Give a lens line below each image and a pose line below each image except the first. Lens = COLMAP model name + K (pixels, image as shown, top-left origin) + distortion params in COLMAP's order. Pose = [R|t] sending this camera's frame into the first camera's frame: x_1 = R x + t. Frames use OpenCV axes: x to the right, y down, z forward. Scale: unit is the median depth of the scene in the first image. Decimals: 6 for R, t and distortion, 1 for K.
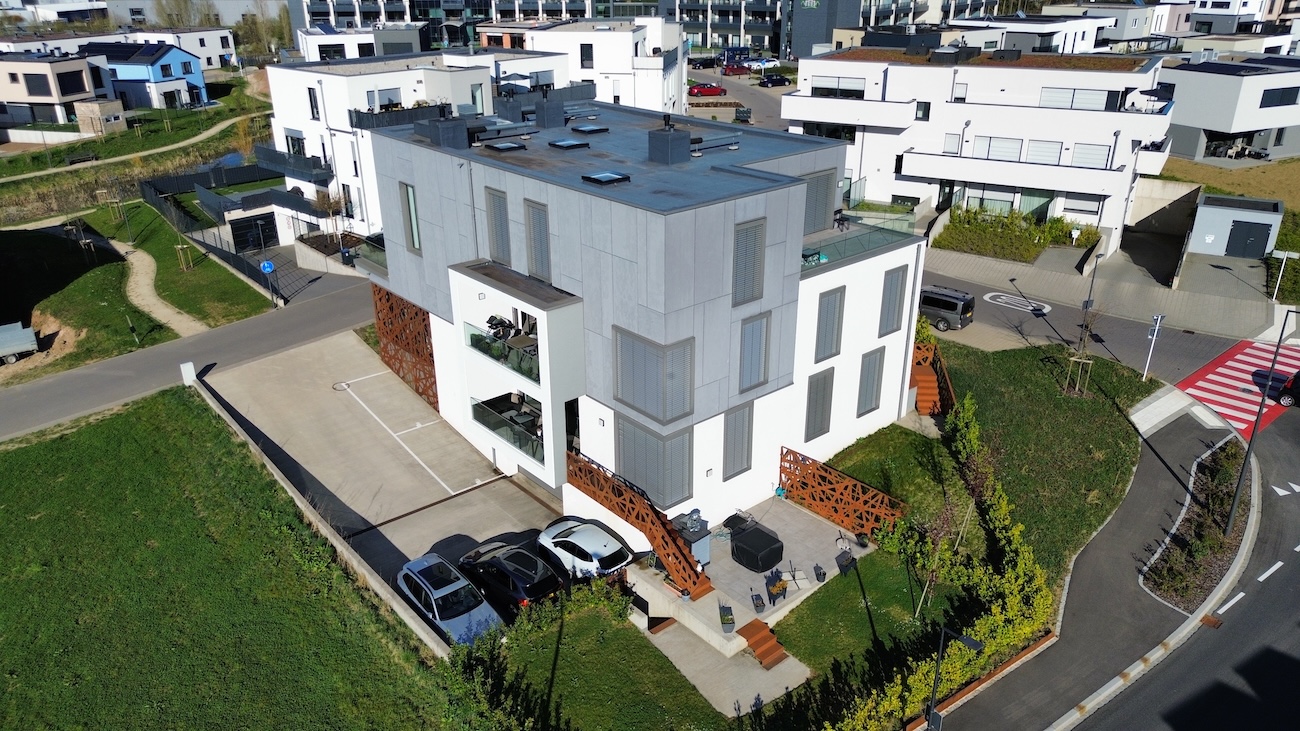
lens RADIAL K [[917.3, 0, 650.0], [0, 917.3, 365.5], [0, 0, 1]] dist [0.022165, -0.002544]
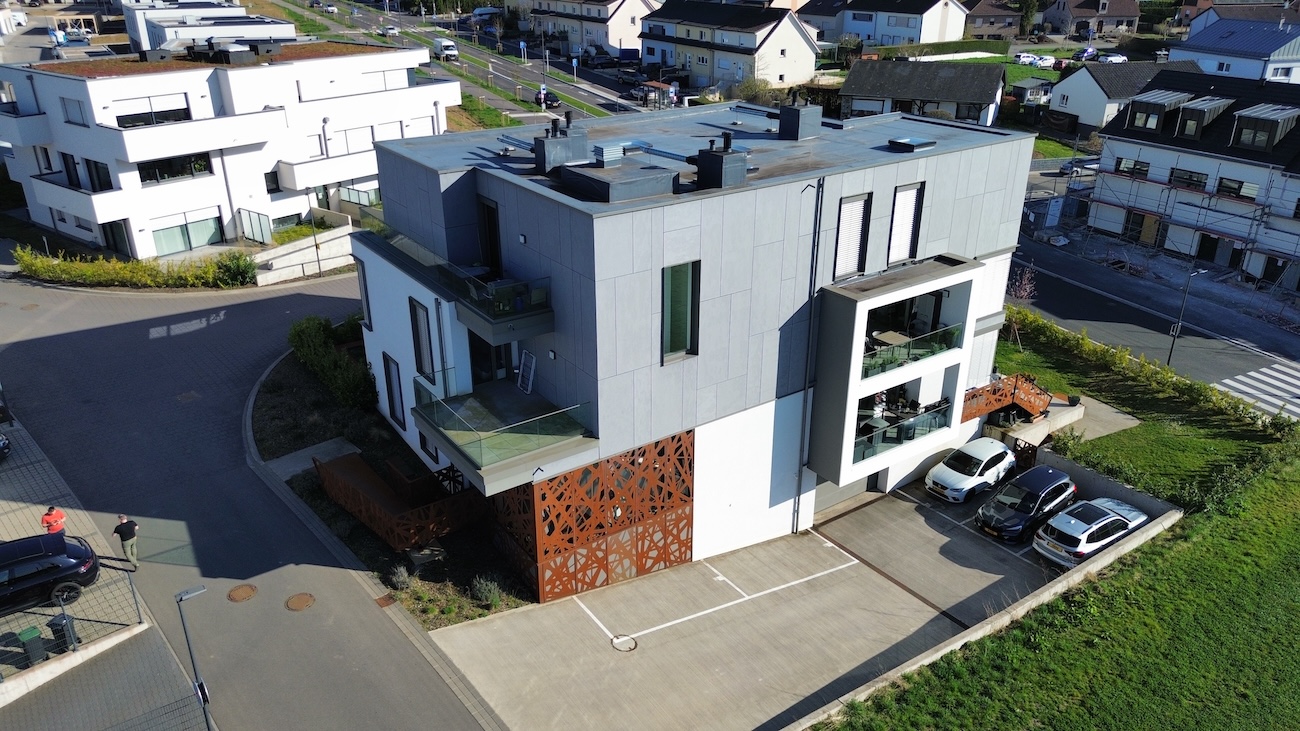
lens RADIAL K [[920.0, 0, 634.6], [0, 920.0, 364.2], [0, 0, 1]] dist [0.031741, 0.002438]
pose [[0.103803, -0.398487, 0.911281, -0.936626], [0.399894, 0.855632, 0.328601, -0.378352], [-0.910665, 0.330306, 0.248169, 0.903856]]
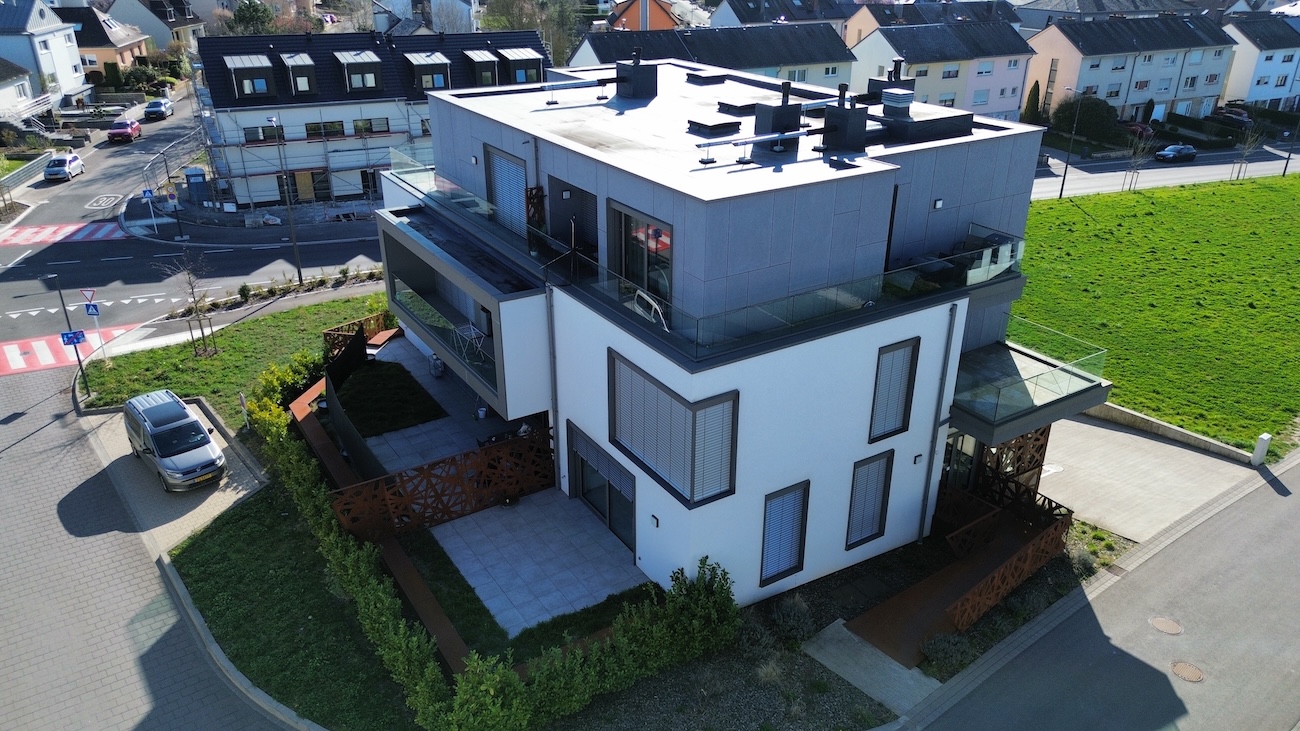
lens RADIAL K [[932.8, 0, 650.0], [0, 932.8, 365.5], [0, 0, 1]] dist [0.008950, 0.003162]
pose [[-0.989895, -0.059602, 0.128666, -0.122685], [0.056188, 0.668230, 0.741830, -0.697563], [-0.130193, 0.741563, -0.658129, 1.698694]]
